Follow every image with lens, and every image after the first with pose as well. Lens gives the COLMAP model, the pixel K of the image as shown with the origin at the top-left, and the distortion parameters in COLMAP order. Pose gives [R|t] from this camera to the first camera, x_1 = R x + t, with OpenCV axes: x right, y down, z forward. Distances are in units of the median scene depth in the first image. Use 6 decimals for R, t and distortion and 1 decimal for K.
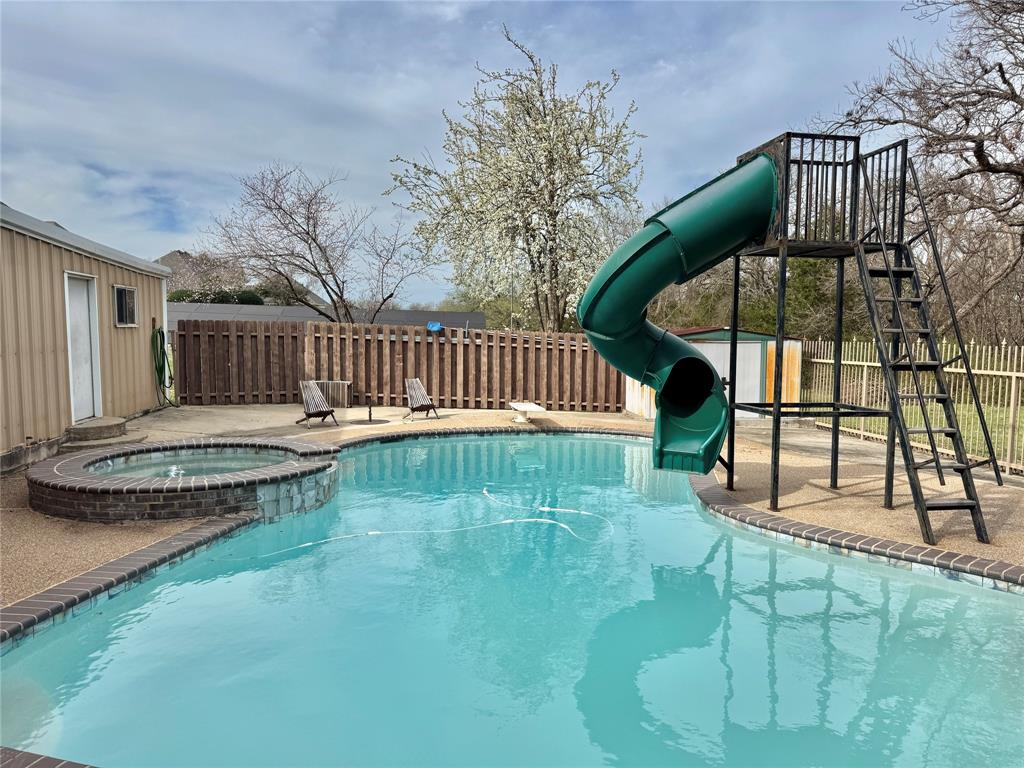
lens RADIAL K [[718.0, 0, 518.7], [0, 718.0, 392.4], [0, 0, 1]] dist [0.054006, -0.024536]
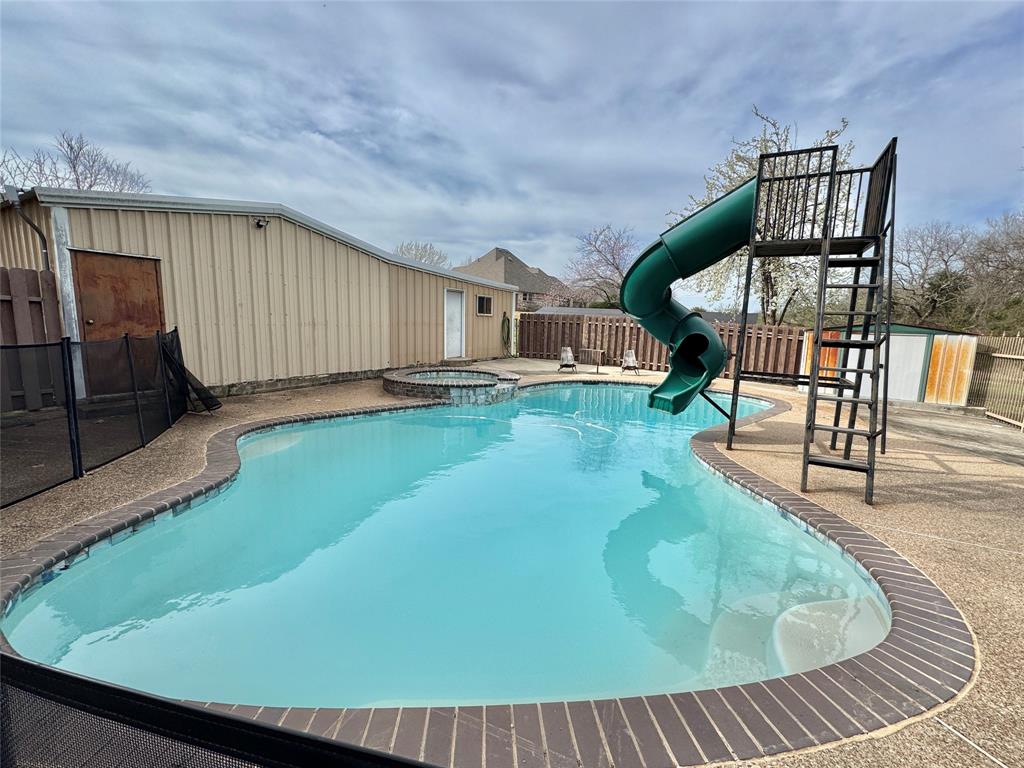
lens RADIAL K [[434.4, 0, 505.2], [0, 434.4, 385.7], [0, 0, 1]] dist [-0.011916, -0.000296]
pose [[0.779606, 0.106279, -0.617187, 0.229763], [-0.076815, 0.994282, 0.074185, 0.009147], [0.621542, -0.010426, 0.783312, 0.059733]]
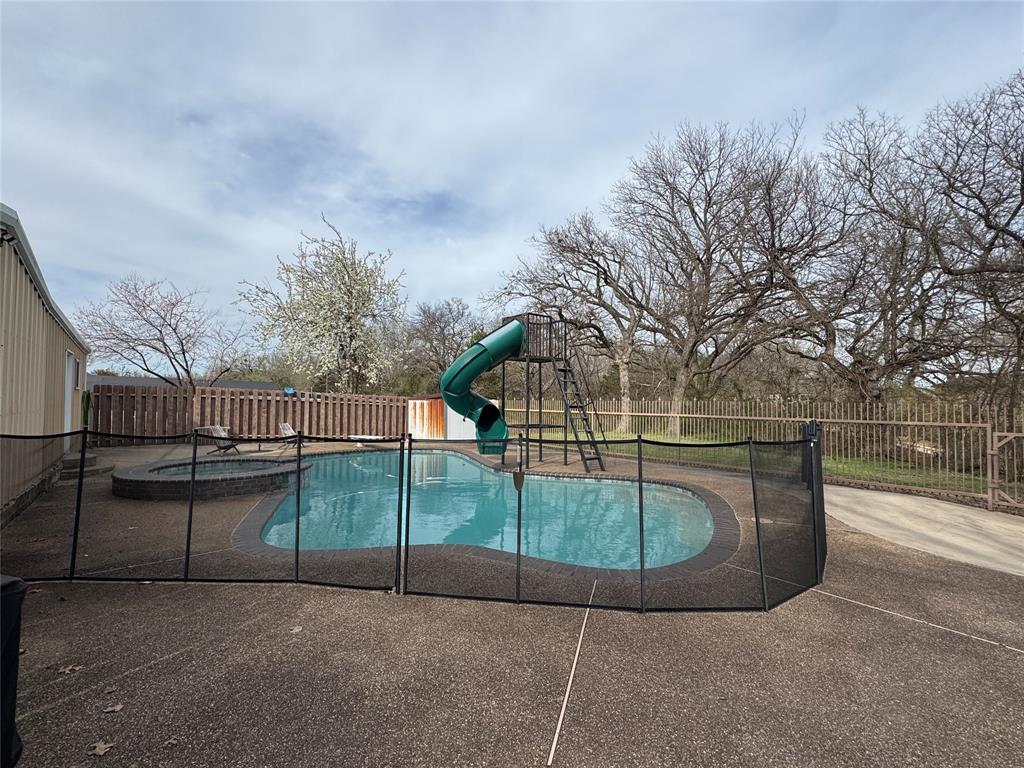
lens RADIAL K [[474.7, 0, 511.9], [0, 474.7, 380.6], [0, 0, 1]] dist [-0.003938, -0.000399]
pose [[0.878749, 0.017917, 0.476948, -0.195133], [0.038821, 0.993301, -0.108839, 0.019854], [-0.475703, 0.114158, 0.872166, -0.157044]]
